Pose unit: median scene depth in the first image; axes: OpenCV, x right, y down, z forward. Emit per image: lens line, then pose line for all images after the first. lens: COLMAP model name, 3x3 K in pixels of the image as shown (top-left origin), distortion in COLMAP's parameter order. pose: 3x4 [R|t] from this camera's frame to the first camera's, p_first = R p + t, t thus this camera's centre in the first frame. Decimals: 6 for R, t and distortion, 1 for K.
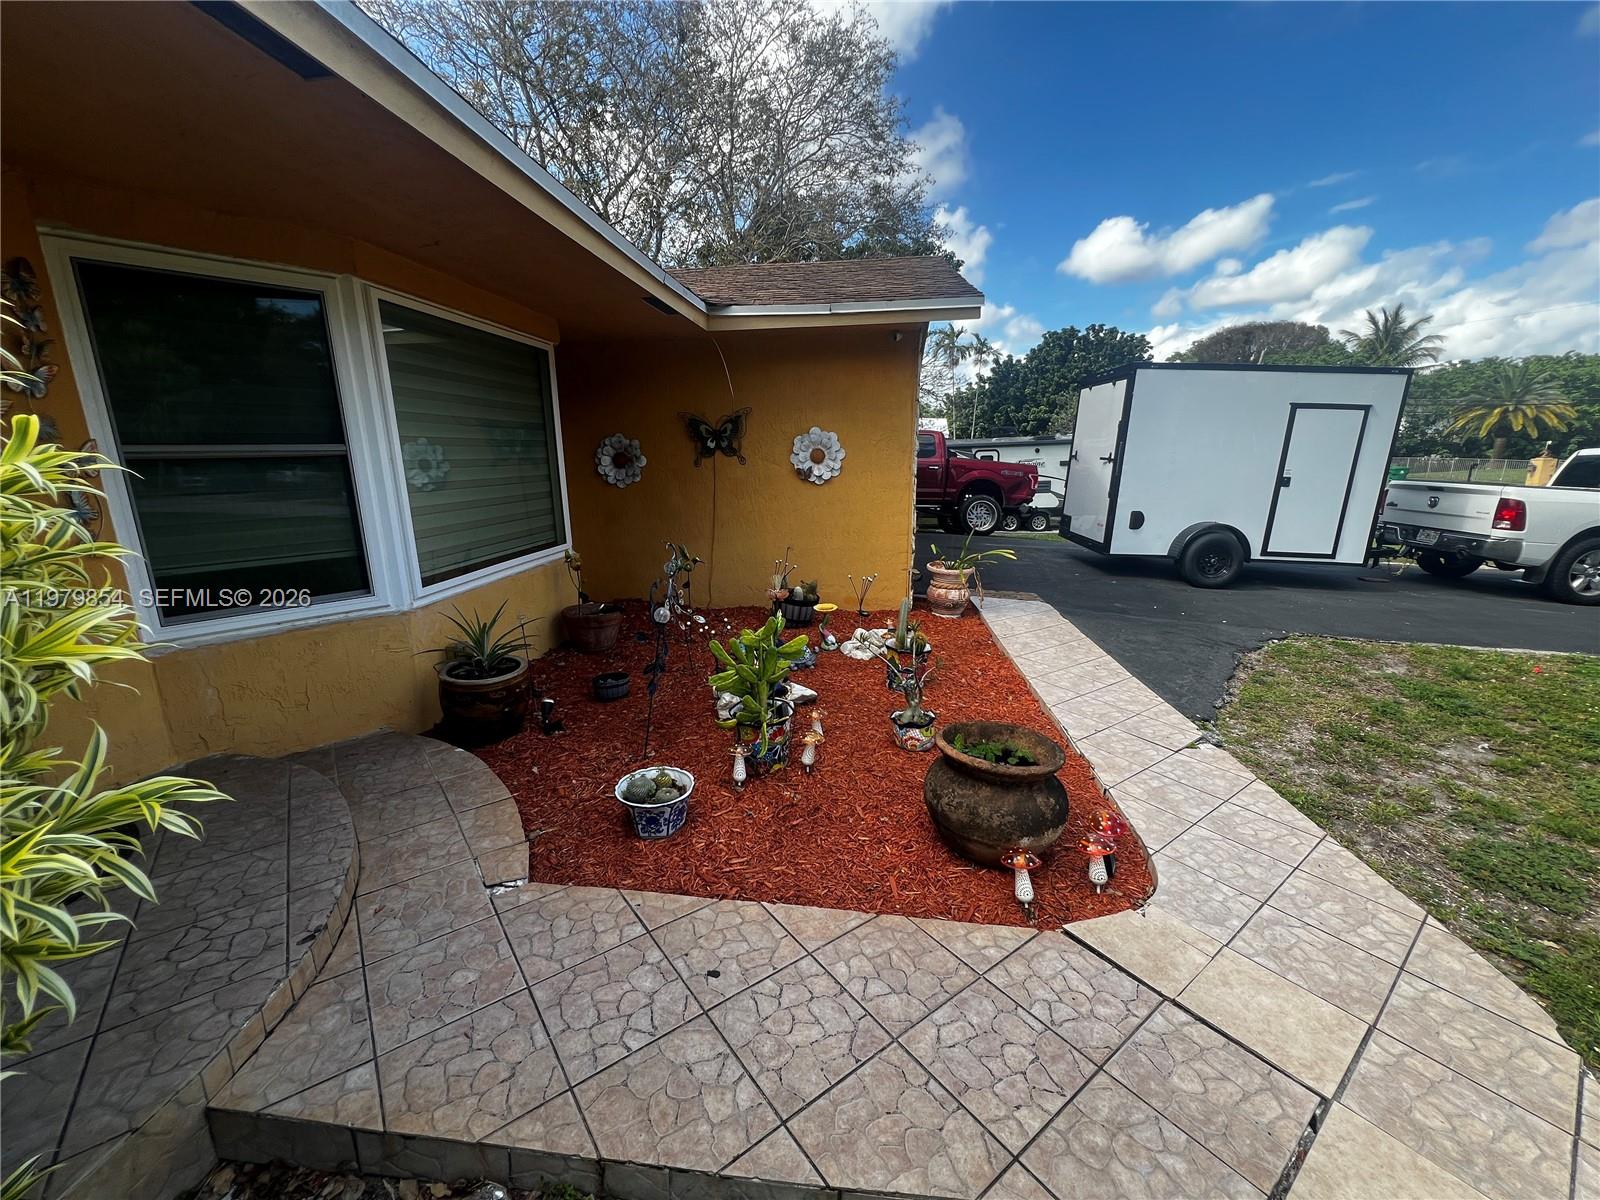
lens RADIAL K [[651.8, 0, 800.0], [0, 651.8, 600.0], [0, 0, 1]] dist [-0.000044, 0.000038]
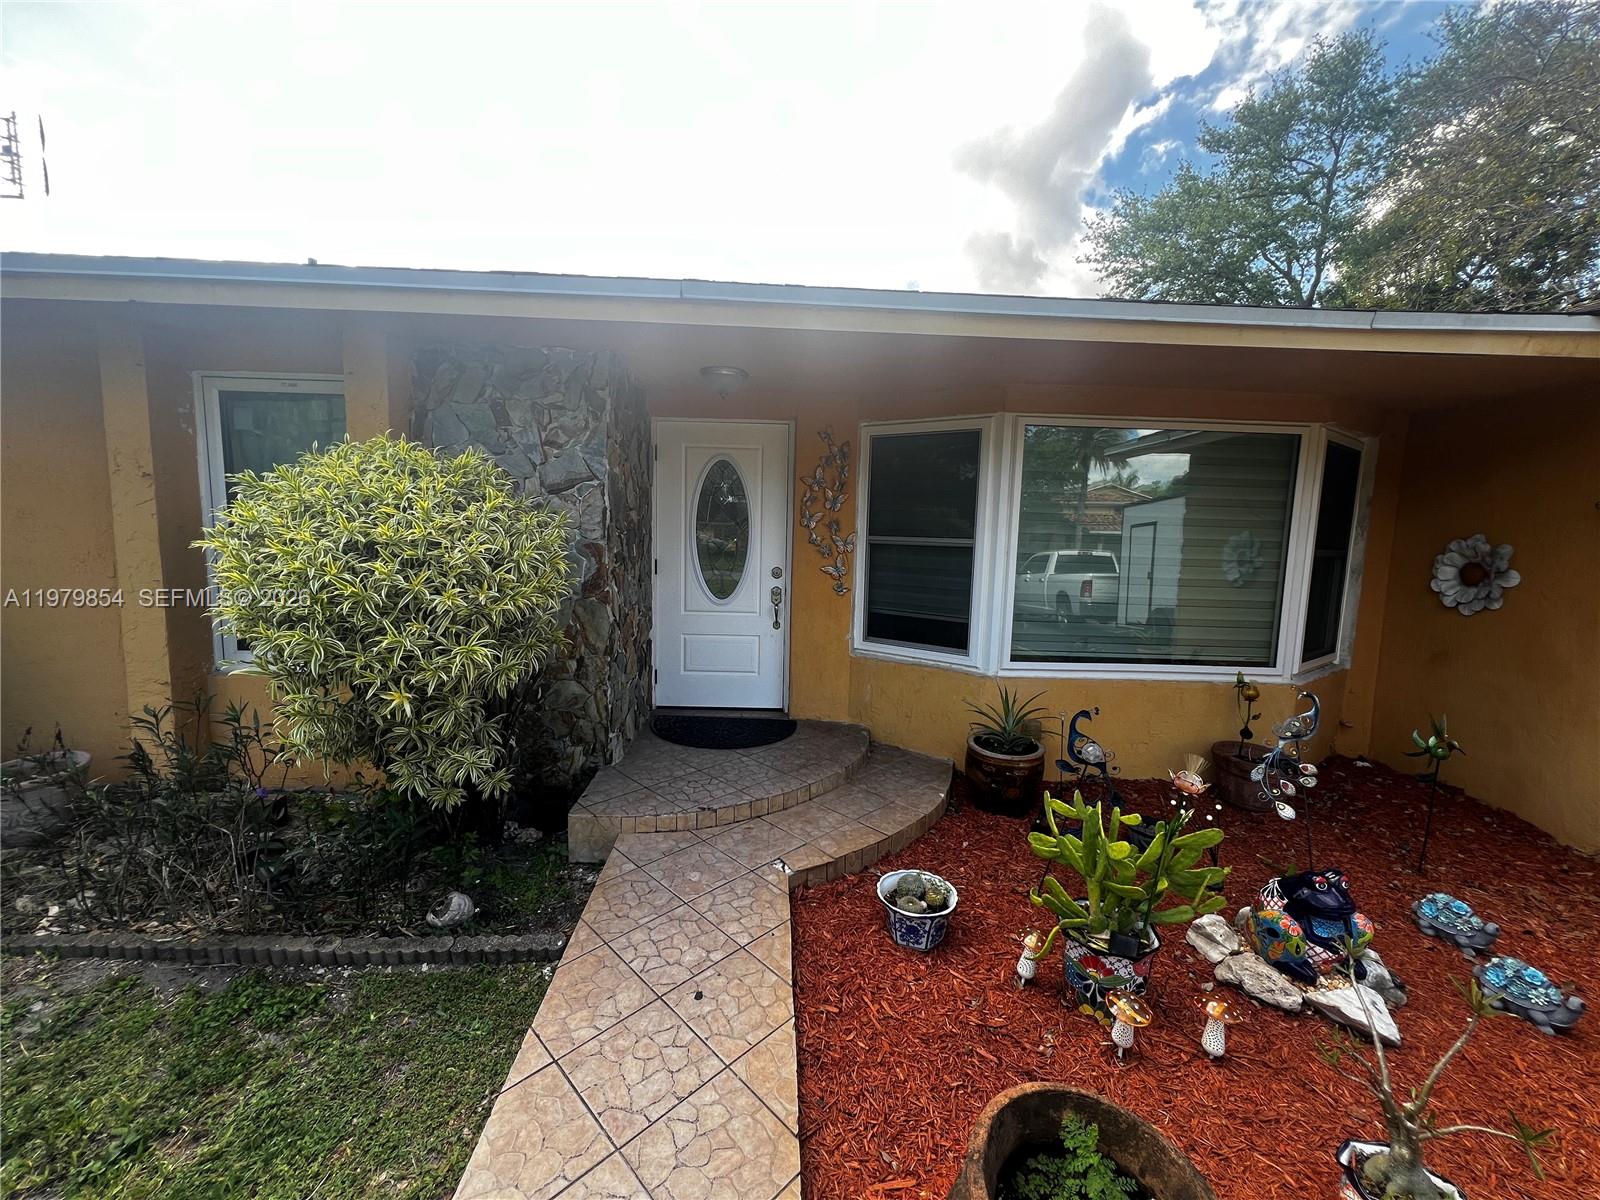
lens RADIAL K [[651.8, 0, 800.0], [0, 651.8, 600.0], [0, 0, 1]] dist [-0.000044, 0.000038]
pose [[0.120234, 0.131137, -0.984046, 0.546753], [-0.250911, 0.963069, 0.097685, -0.156101], [0.960514, 0.235163, 0.148698, 0.481148]]
